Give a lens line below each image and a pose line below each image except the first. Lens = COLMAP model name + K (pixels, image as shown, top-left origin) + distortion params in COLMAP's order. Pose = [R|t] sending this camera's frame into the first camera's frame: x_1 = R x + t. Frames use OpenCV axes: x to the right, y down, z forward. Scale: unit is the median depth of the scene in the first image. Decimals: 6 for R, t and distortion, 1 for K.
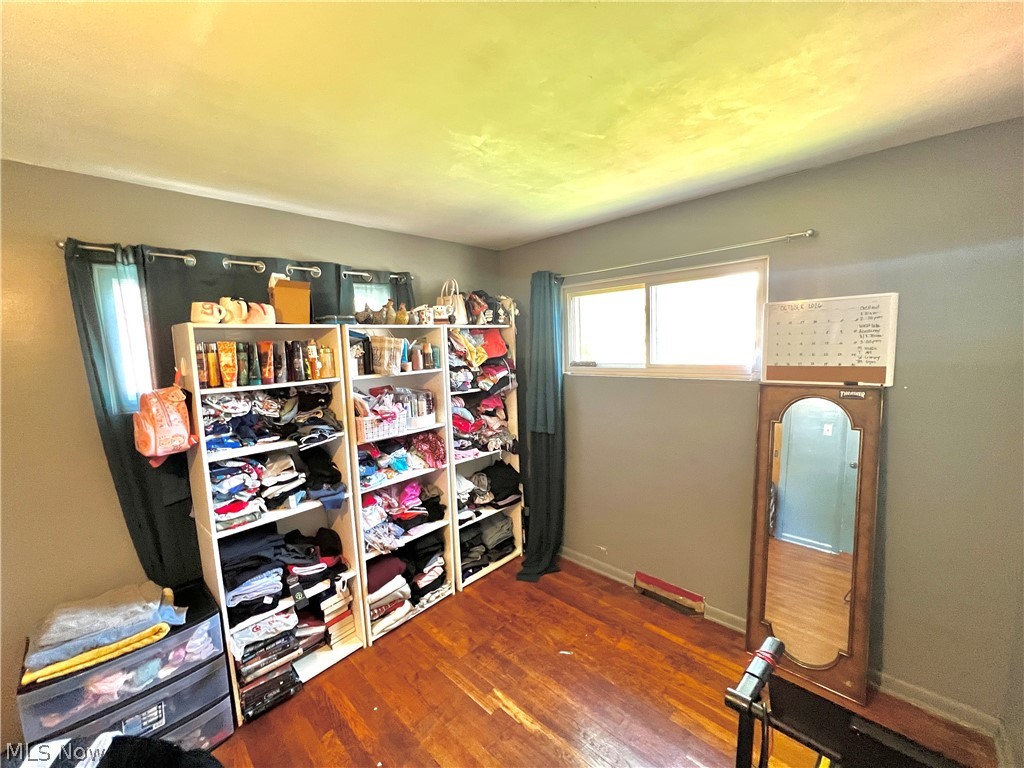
lens RADIAL K [[406.6, 0, 513.3], [0, 406.6, 386.3], [0, 0, 1]] dist [-0.001134, 0.001217]
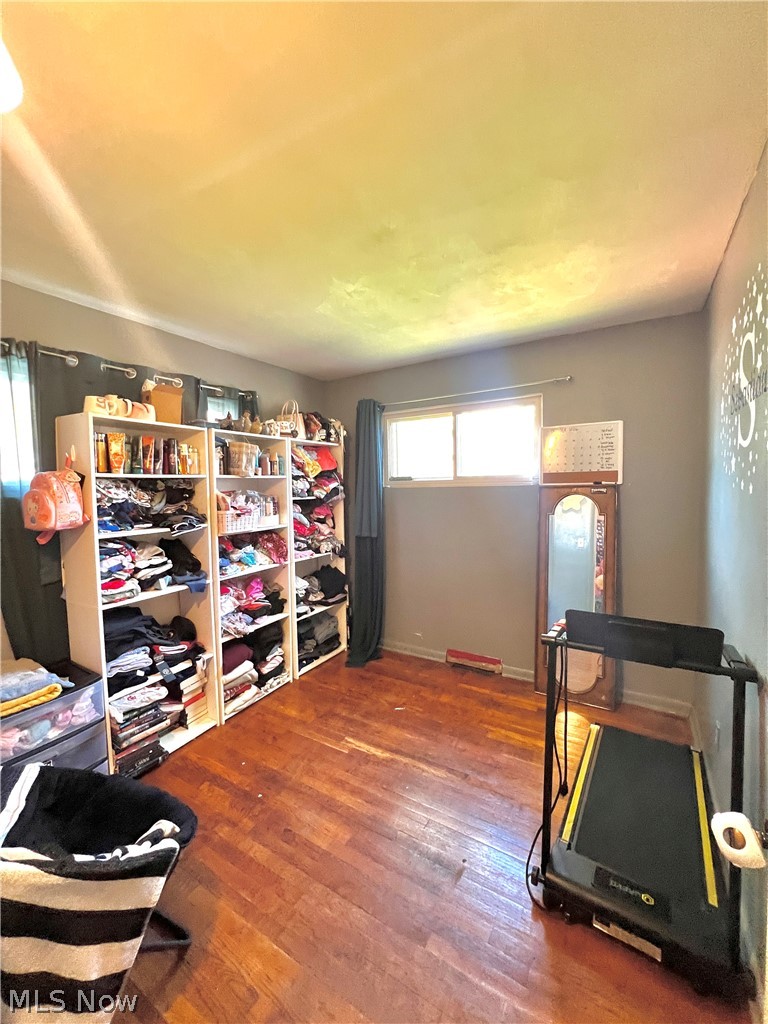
lens RADIAL K [[406.6, 0, 382.1], [0, 406.6, 508.9], [0, 0, 1]] dist [-0.001134, 0.001217]
pose [[0.976814, 0.006310, 0.213997, -0.192646], [0.005891, 0.998395, -0.056330, 0.141968], [-0.214009, 0.056284, 0.975209, -0.204296]]
